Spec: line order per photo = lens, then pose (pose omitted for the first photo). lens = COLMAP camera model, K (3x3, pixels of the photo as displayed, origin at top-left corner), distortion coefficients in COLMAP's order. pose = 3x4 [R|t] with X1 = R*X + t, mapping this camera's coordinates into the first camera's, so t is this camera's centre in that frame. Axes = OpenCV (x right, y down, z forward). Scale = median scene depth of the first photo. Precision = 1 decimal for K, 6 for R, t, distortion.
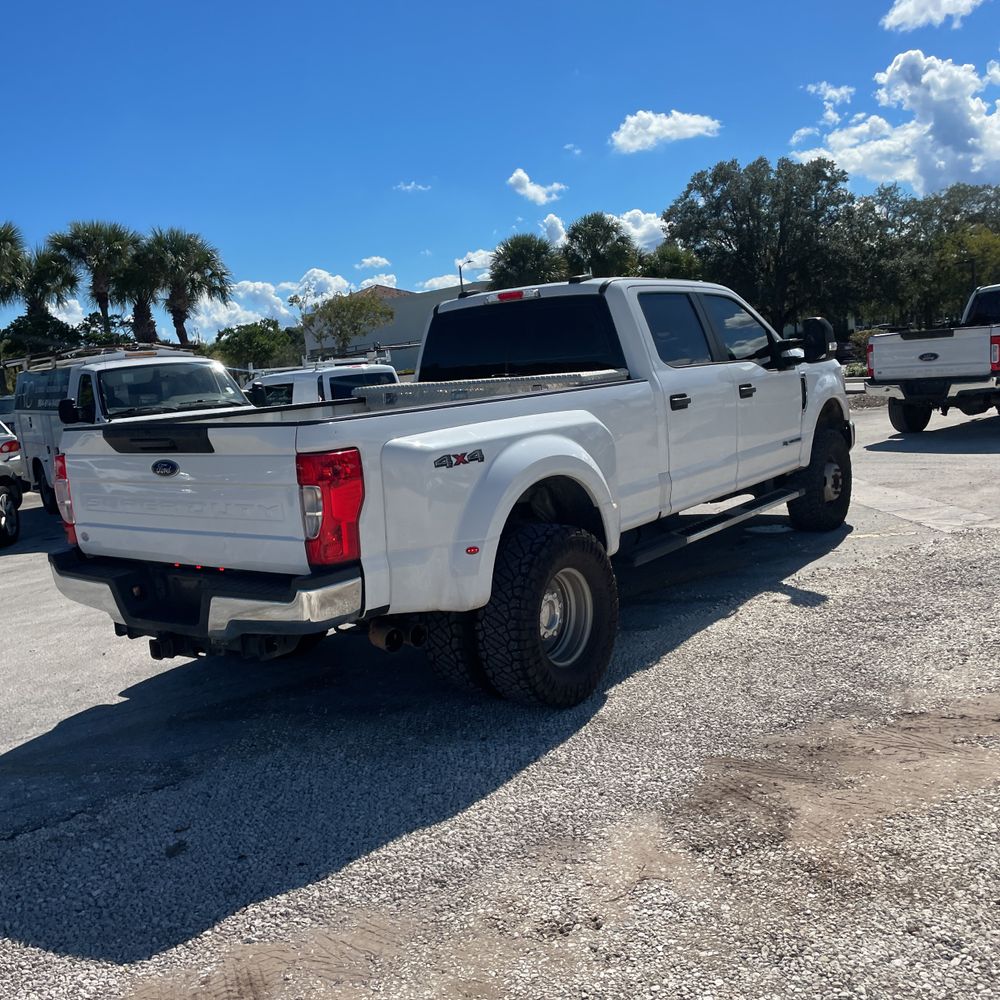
lens RADIAL K [[989.2, 0, 472.4], [0, 989.2, 500.5], [0, 0, 1]] dist [0.146509, -0.277200]
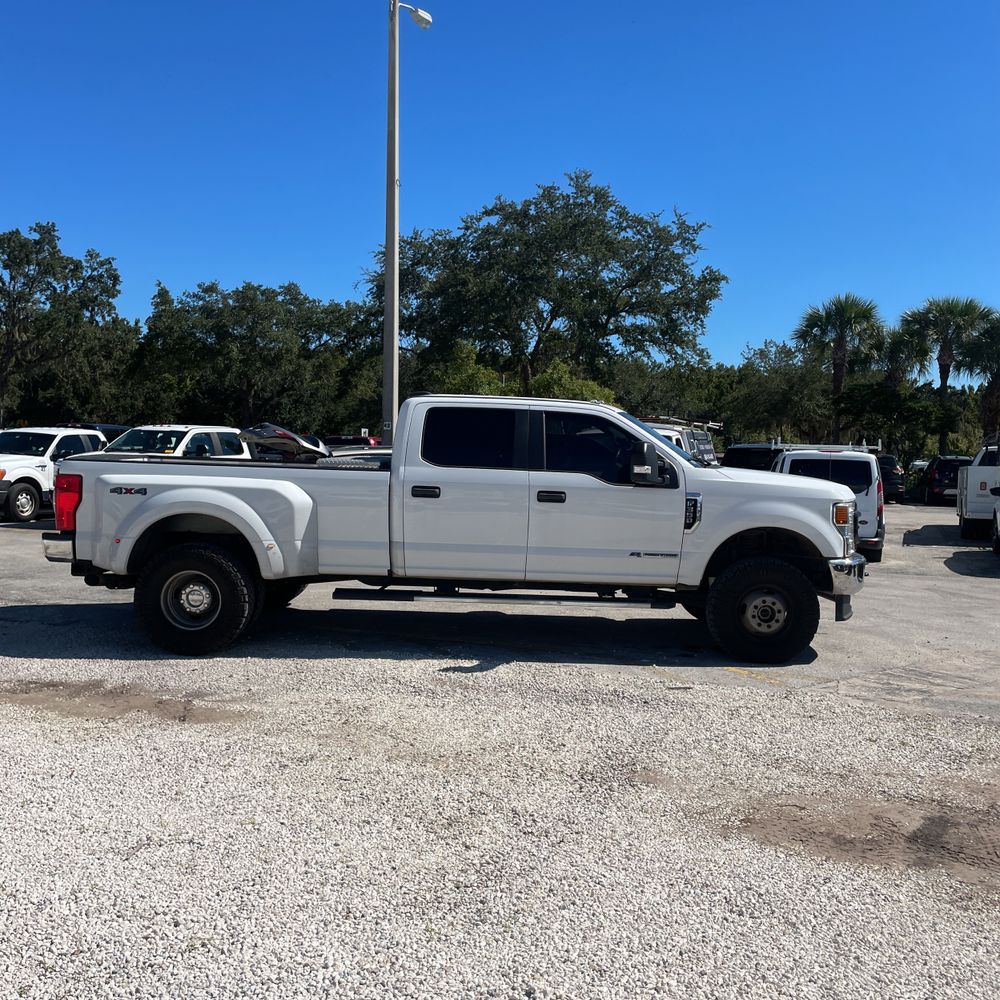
lens RADIAL K [[982.6, 0, 531.1], [0, 982.6, 502.2], [0, 0, 1]] dist [0.110746, -0.167416]
pose [[0.612051, 0.145168, -0.777380, 1.309571], [-0.188990, 0.981374, 0.034465, -0.157770], [0.767904, 0.125823, 0.628087, 0.300651]]
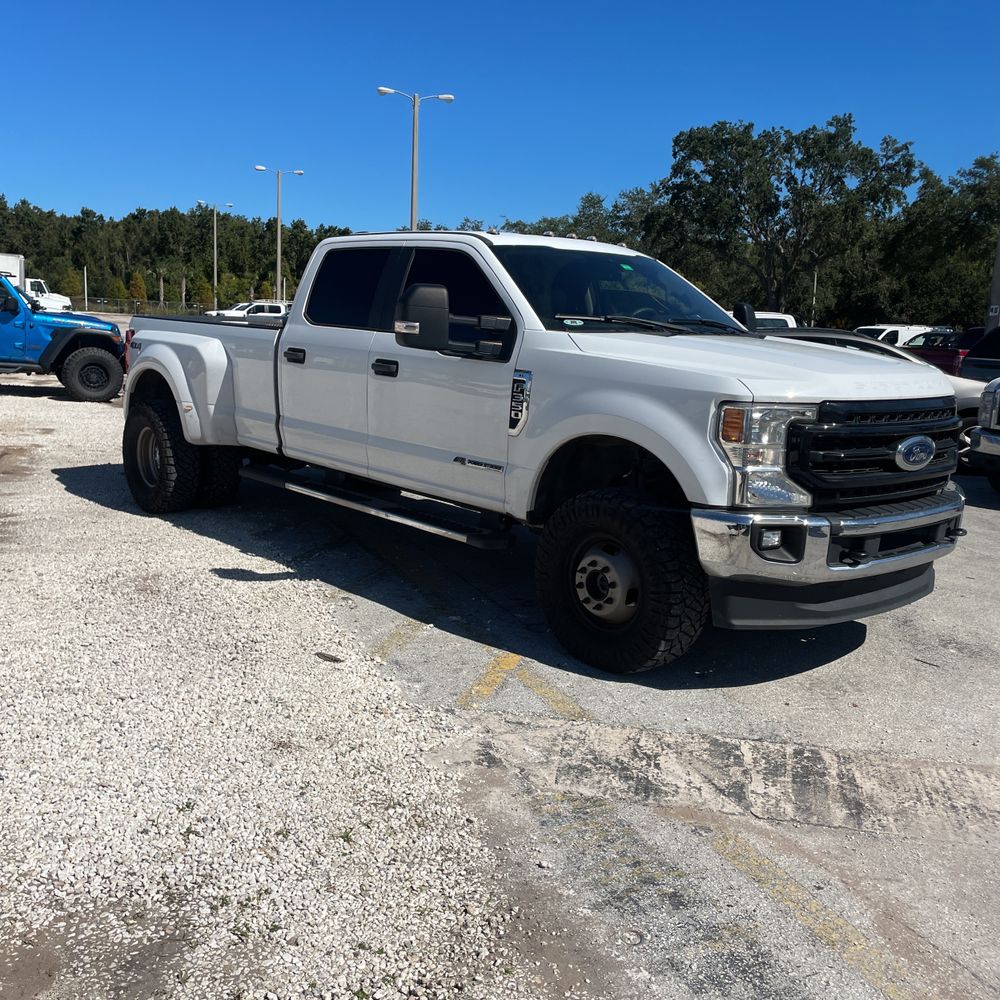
lens RADIAL K [[997.0, 0, 510.8], [0, 997.0, 495.2], [0, 0, 1]] dist [0.098252, -0.137283]
pose [[-0.177149, 0.246004, -0.952943, 1.229684], [-0.164446, 0.947246, 0.275104, -0.291928], [0.970348, 0.205442, -0.127349, 1.401180]]
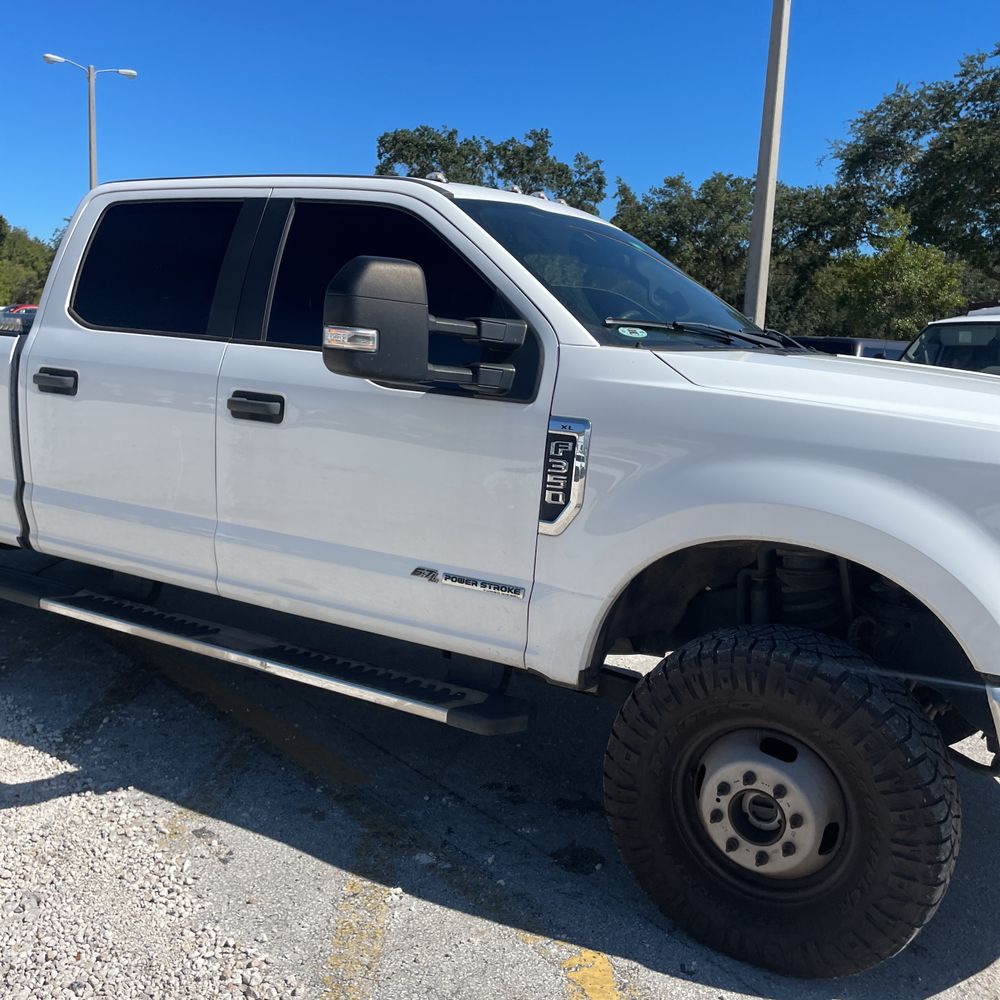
lens RADIAL K [[997.5, 0, 514.8], [0, 997.5, 483.4], [0, 0, 1]] dist [0.102707, -0.147506]
pose [[0.125187, 0.231570, -0.964730, 0.863790], [-0.201201, 0.958100, 0.203870, -0.224379], [0.971518, 0.168583, 0.166534, 1.191068]]
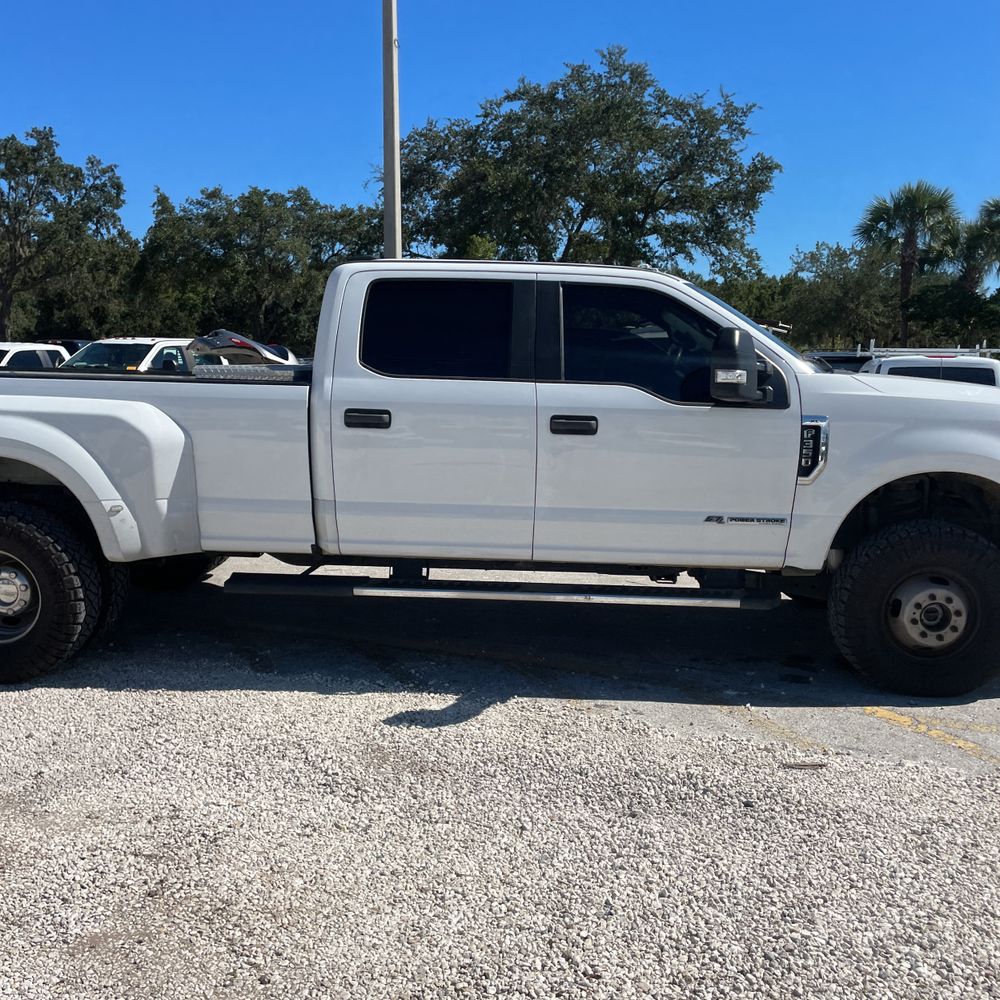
lens RADIAL K [[997.0, 0, 510.8], [0, 997.0, 495.2], [0, 0, 1]] dist [0.098252, -0.137283]
pose [[0.572589, 0.198947, -0.795337, 0.929539], [-0.178852, 0.977056, 0.115642, -0.153306], [0.800096, 0.076032, 0.595034, 0.626508]]
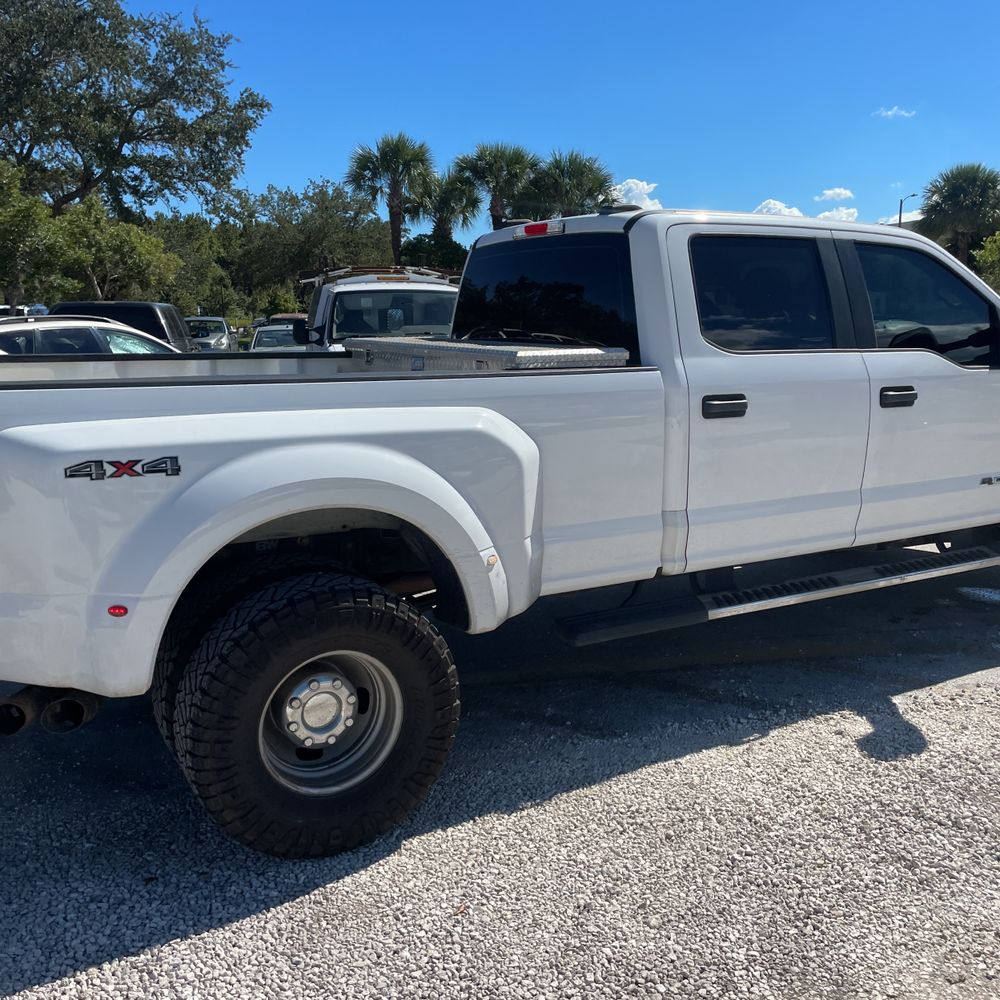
lens RADIAL K [[986.0, 0, 500.0], [0, 986.0, 500.0], [0, 0, 1]] dist [0.108801, -0.154347]
pose [[0.919352, 0.150935, -0.363332, 0.322119], [-0.126587, 0.987858, 0.090067, -0.079005], [0.372515, -0.036811, 0.927296, 0.341643]]
